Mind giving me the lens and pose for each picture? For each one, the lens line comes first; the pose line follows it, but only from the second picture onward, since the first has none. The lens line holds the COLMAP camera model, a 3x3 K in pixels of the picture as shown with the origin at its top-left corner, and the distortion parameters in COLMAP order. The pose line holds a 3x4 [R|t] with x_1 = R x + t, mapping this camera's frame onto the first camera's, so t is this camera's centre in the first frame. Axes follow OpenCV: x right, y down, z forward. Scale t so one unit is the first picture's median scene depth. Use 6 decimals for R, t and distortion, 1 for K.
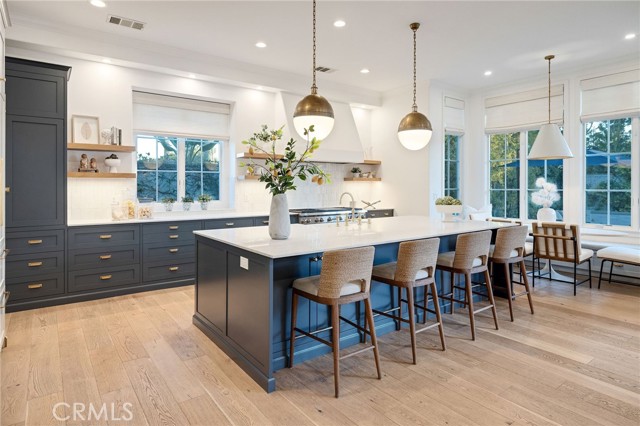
lens RADIAL K [[370.6, 0, 312.0], [0, 370.6, 188.5], [0, 0, 1]] dist [0.000546, 0.001600]
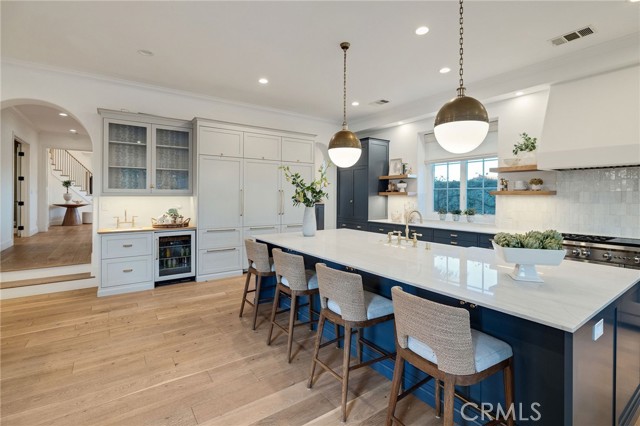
lens RADIAL K [[291.3, 0, 323.8], [0, 291.3, 193.7], [0, 0, 1]] dist [0.000268, 0.001156]
pose [[0.003293, -0.009461, -0.999950, 0.591704], [-0.011983, 0.999883, -0.009500, -0.015522], [0.999923, 0.012014, 0.003180, 0.548180]]
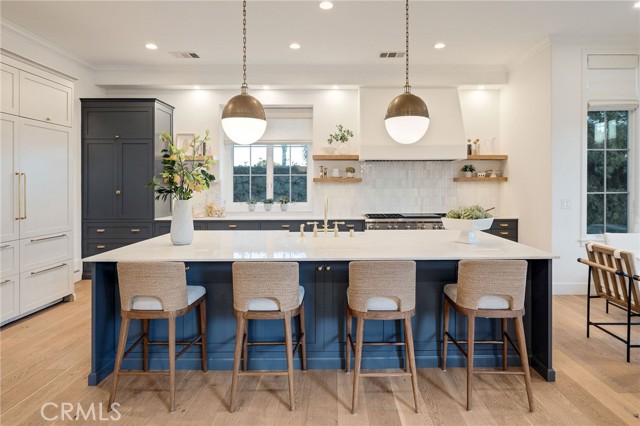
lens RADIAL K [[370.6, 0, 328.1], [0, 370.6, 186.6], [0, 0, 1]] dist [0.000546, 0.001600]
pose [[0.808927, -0.000763, -0.587909, 0.433641], [-0.000114, 0.999999, -0.001454, -0.010962], [0.587909, 0.001243, 0.808926, 0.213947]]
